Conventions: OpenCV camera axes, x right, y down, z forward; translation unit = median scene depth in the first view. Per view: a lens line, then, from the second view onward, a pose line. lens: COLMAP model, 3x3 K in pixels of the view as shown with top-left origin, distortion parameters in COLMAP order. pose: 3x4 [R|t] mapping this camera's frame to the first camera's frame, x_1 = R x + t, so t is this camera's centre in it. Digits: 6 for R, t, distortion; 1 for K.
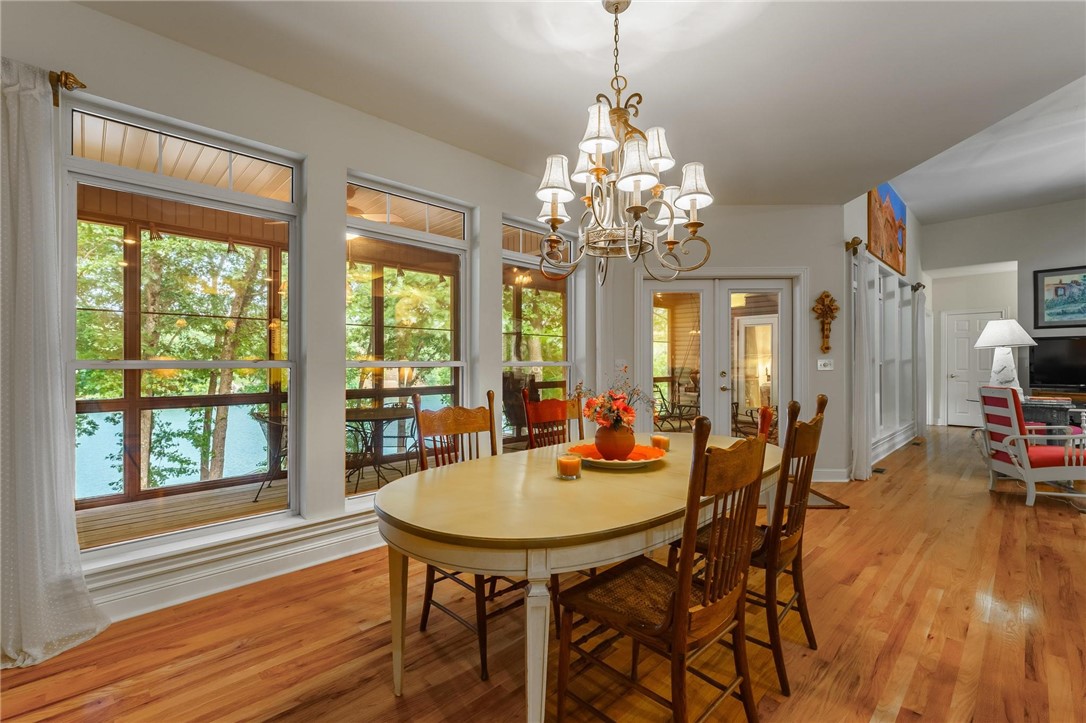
lens RADIAL K [[471.7, 0, 541.9], [0, 471.7, 360.5], [0, 0, 1]] dist [-0.001247, -0.000178]
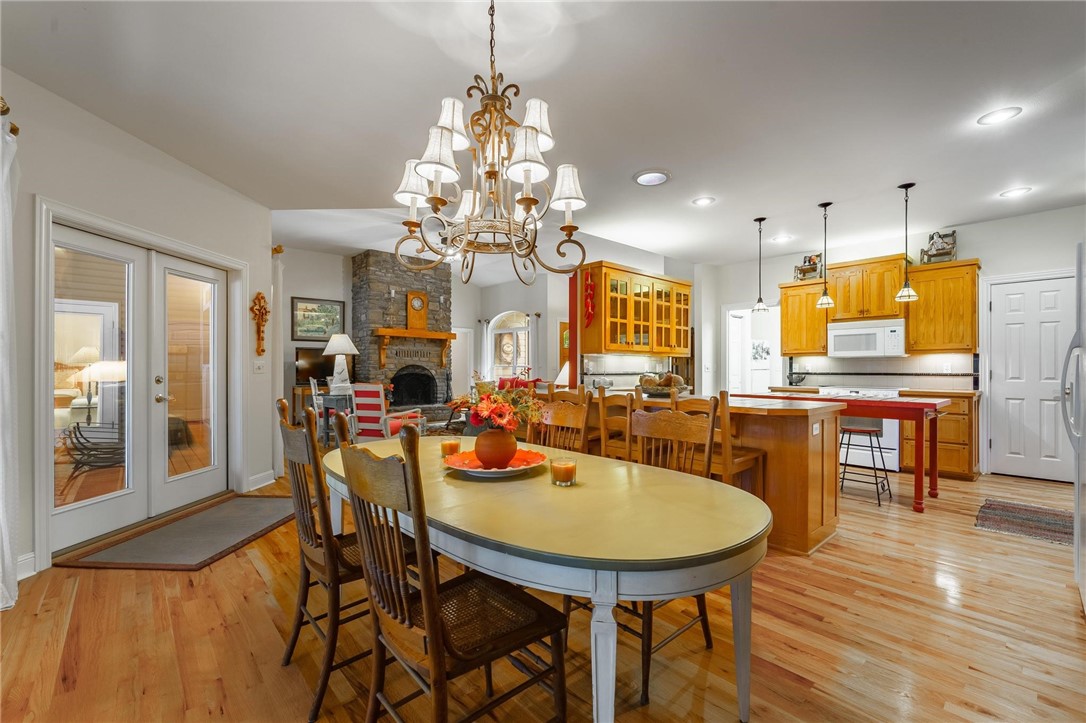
lens RADIAL K [[459.9, 0, 543.2], [0, 459.9, 367.1], [0, 0, 1]] dist [-0.002190, -0.000066]
pose [[0.034501, 0.001338, 0.999404, -0.339989], [-0.008392, 0.999964, -0.001049, 0.003842], [-0.999369, -0.008351, 0.034511, 0.390096]]
